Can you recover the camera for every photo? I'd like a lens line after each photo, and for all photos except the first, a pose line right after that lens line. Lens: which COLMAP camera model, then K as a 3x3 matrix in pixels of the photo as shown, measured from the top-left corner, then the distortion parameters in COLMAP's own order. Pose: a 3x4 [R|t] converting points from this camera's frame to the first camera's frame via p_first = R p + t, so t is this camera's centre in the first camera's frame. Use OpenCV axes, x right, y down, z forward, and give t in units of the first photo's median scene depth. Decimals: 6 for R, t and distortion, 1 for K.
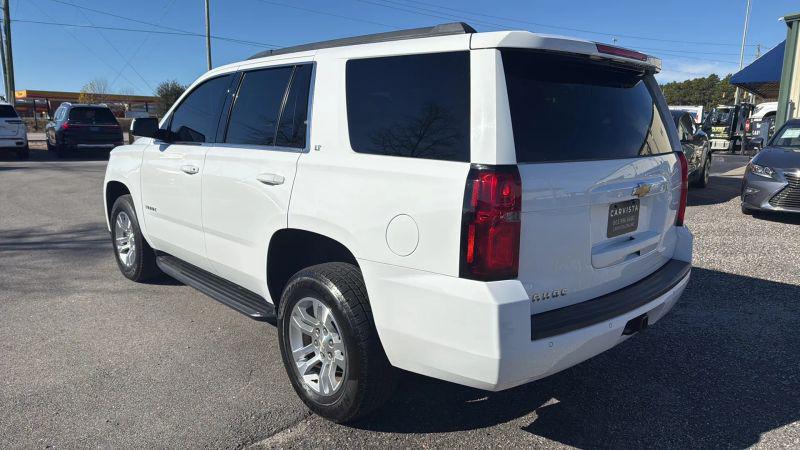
lens RADIAL K [[541.9, 0, 398.2], [0, 541.9, 225.1], [0, 0, 1]] dist [0.051173, -0.049855]
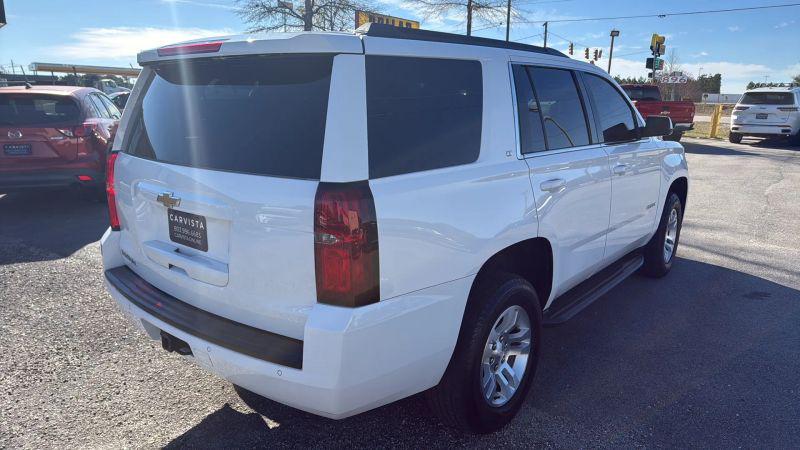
lens RADIAL K [[541.9, 0, 404.2], [0, 541.9, 224.2], [0, 0, 1]] dist [0.051173, -0.049855]
pose [[0.139505, 0.217155, -0.966117, 1.195986], [-0.192334, 0.963019, 0.188686, -0.235187], [0.971363, 0.159494, 0.176112, 1.049815]]
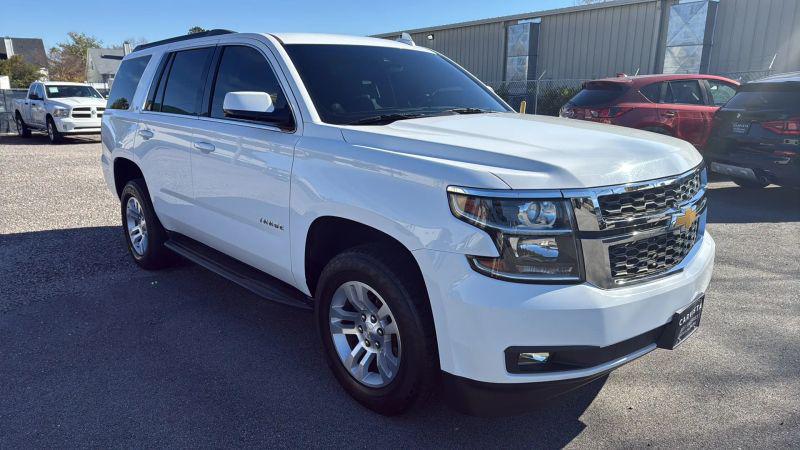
lens RADIAL K [[541.9, 0, 390.9], [0, 541.9, 221.8], [0, 0, 1]] dist [0.051173, -0.049855]
pose [[-0.999982, -0.006063, -0.000223, -0.385890], [-0.005609, 0.909882, 0.414829, -0.562764], [-0.002312, 0.414822, -0.909899, 2.890014]]
